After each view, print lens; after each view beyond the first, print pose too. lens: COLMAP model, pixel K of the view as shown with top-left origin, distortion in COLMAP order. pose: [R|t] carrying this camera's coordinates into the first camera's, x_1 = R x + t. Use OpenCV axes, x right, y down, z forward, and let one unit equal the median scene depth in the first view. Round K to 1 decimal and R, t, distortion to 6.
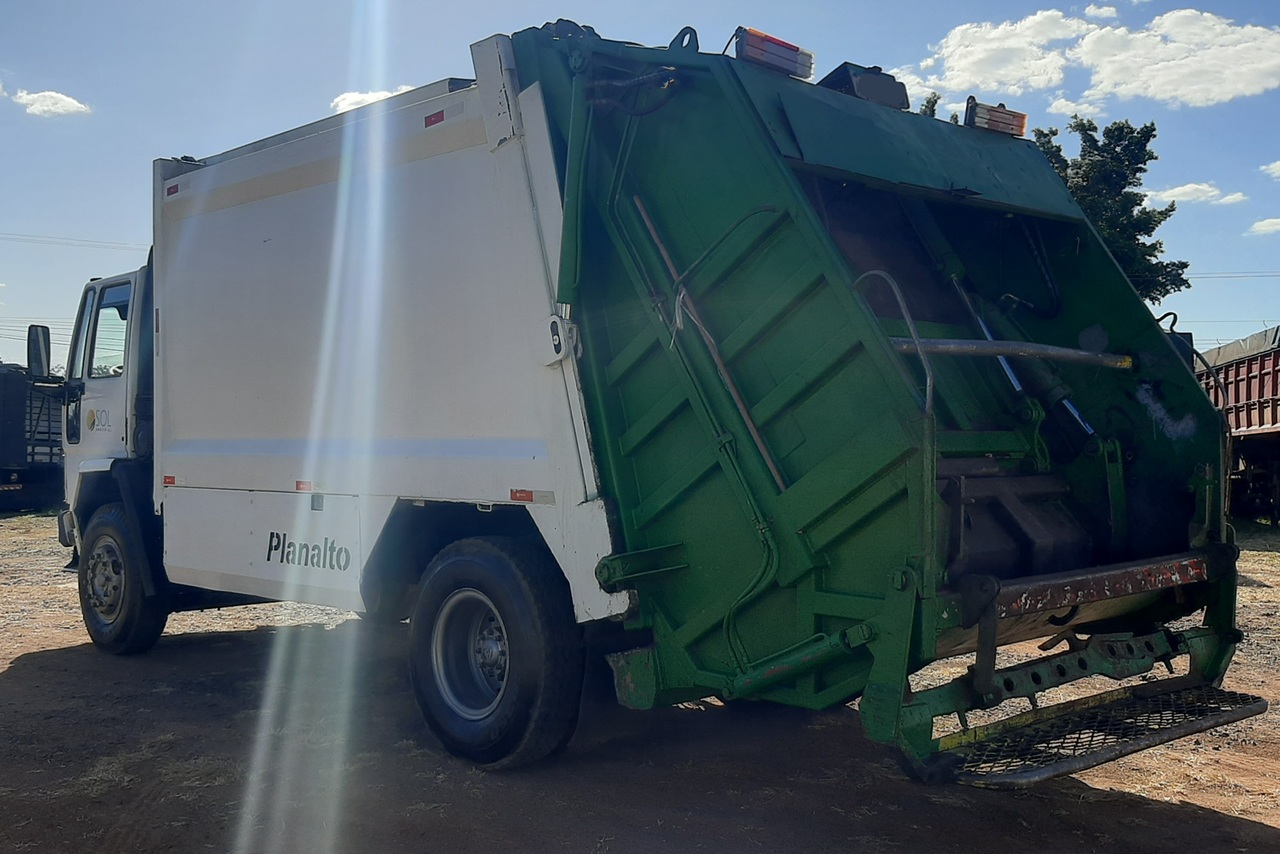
lens RADIAL K [[1298.7, 0, 640.0], [0, 1298.7, 427.0], [0, 0, 1]] dist [0.020565, -0.022314]
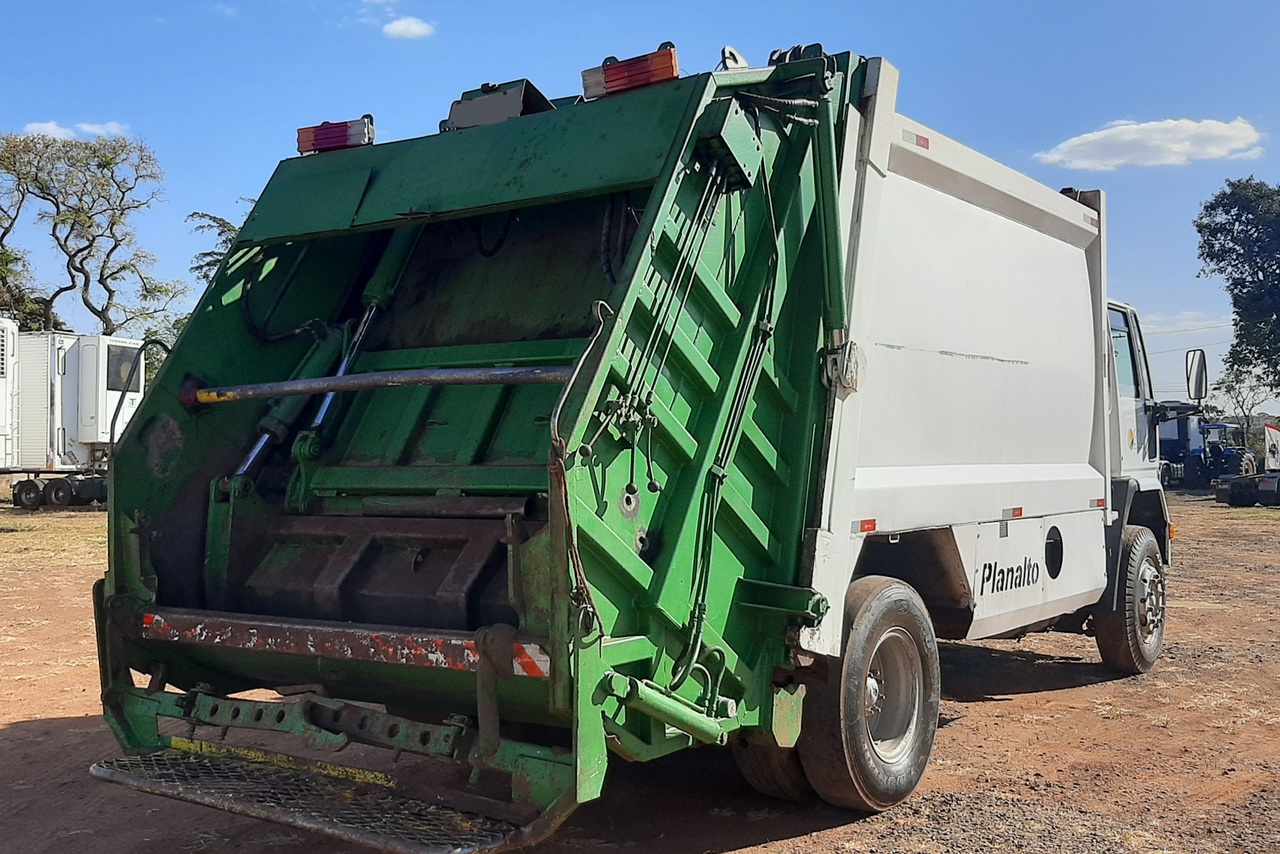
lens RADIAL K [[1298.7, 0, 640.0], [0, 1298.7, 427.0], [0, 0, 1]] dist [0.020565, -0.022314]
pose [[0.159276, -0.040442, -0.986405, 1.243901], [0.022202, 0.999055, -0.037376, 0.012169], [0.986984, -0.015947, 0.160023, 1.045099]]
